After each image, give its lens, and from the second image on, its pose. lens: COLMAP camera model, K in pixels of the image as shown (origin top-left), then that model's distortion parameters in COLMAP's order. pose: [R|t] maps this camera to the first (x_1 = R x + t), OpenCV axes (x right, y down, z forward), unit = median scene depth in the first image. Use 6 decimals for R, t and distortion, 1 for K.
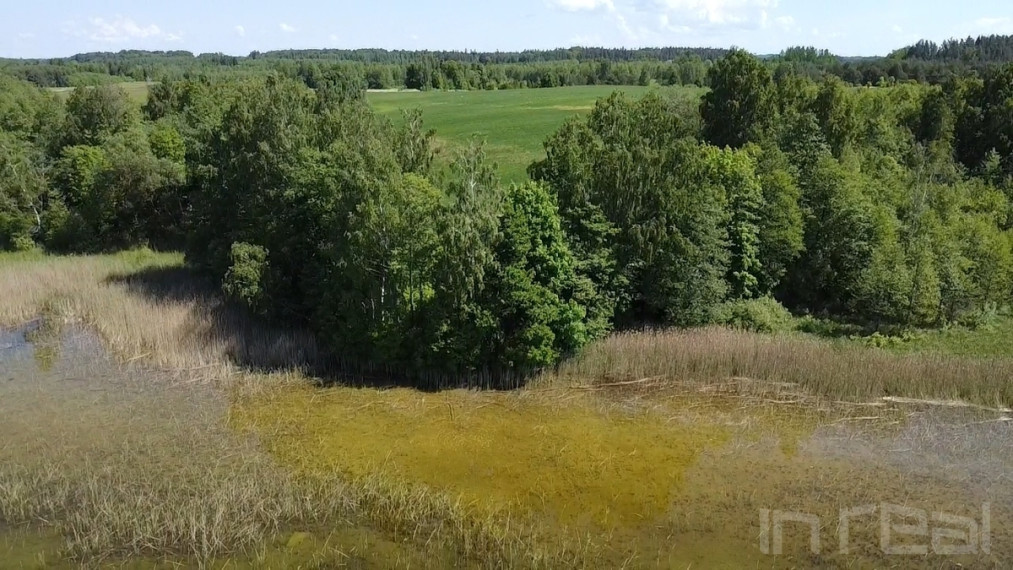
lens RADIAL K [[733.8, 0, 505.9], [0, 733.8, 283.0], [0, 0, 1]] dist [-0.025397, -0.008790]
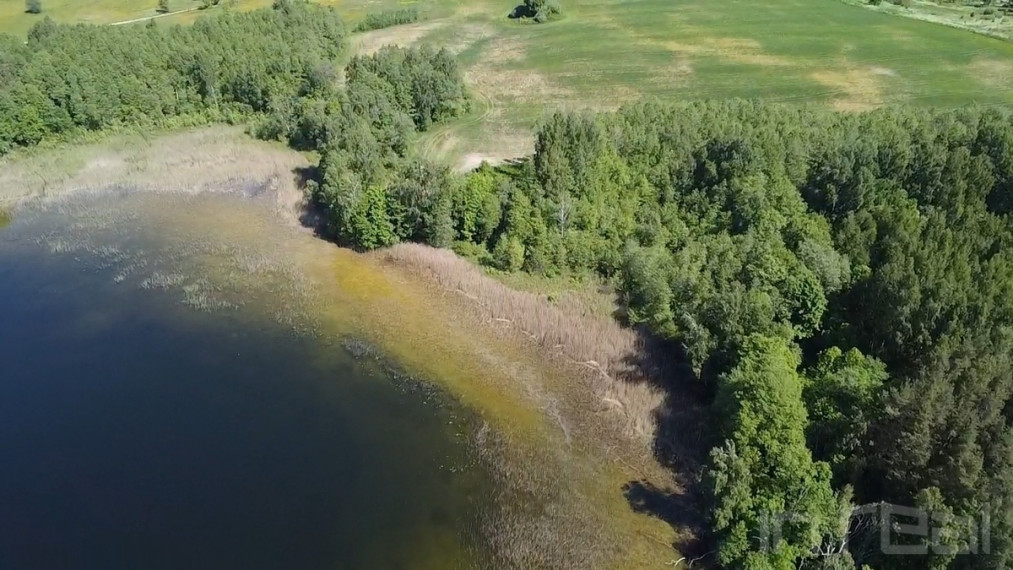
lens RADIAL K [[733.8, 0, 505.9], [0, 733.8, 283.0], [0, 0, 1]] dist [-0.025397, -0.008790]
pose [[0.870488, 0.275374, -0.407946, 1.635767], [-0.151883, 0.938678, 0.309540, -0.698993], [0.468169, -0.207490, 0.858933, -1.235004]]
